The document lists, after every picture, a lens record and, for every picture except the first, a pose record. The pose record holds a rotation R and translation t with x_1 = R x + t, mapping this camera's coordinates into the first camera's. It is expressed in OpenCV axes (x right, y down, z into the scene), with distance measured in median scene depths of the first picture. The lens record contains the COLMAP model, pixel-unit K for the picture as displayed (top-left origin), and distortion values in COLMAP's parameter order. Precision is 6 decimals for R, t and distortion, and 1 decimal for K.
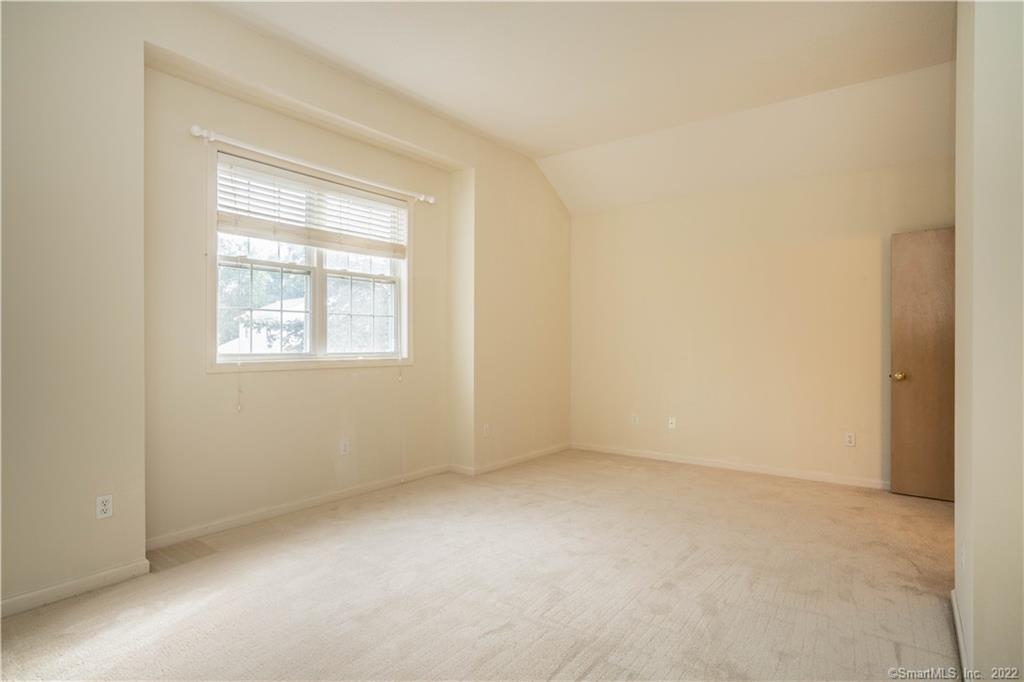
lens RADIAL K [[555.1, 0, 512.2], [0, 555.1, 339.2], [0, 0, 1]] dist [0.003753, 0.000383]
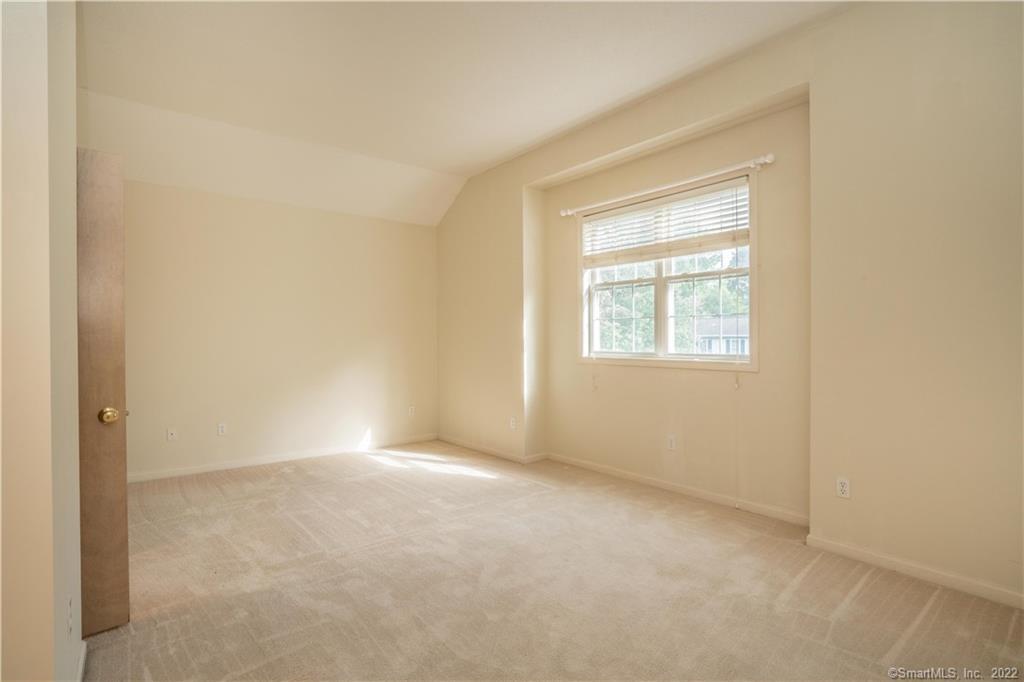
lens RADIAL K [[494.8, 0, 506.7], [0, 494.8, 340.0], [0, 0, 1]] dist [-0.024081, 0.001273]
pose [[-0.236162, -0.007527, -0.971684, 0.669339], [-0.002452, 0.999971, -0.007151, 0.006411], [0.971711, 0.000694, -0.236174, 0.902214]]
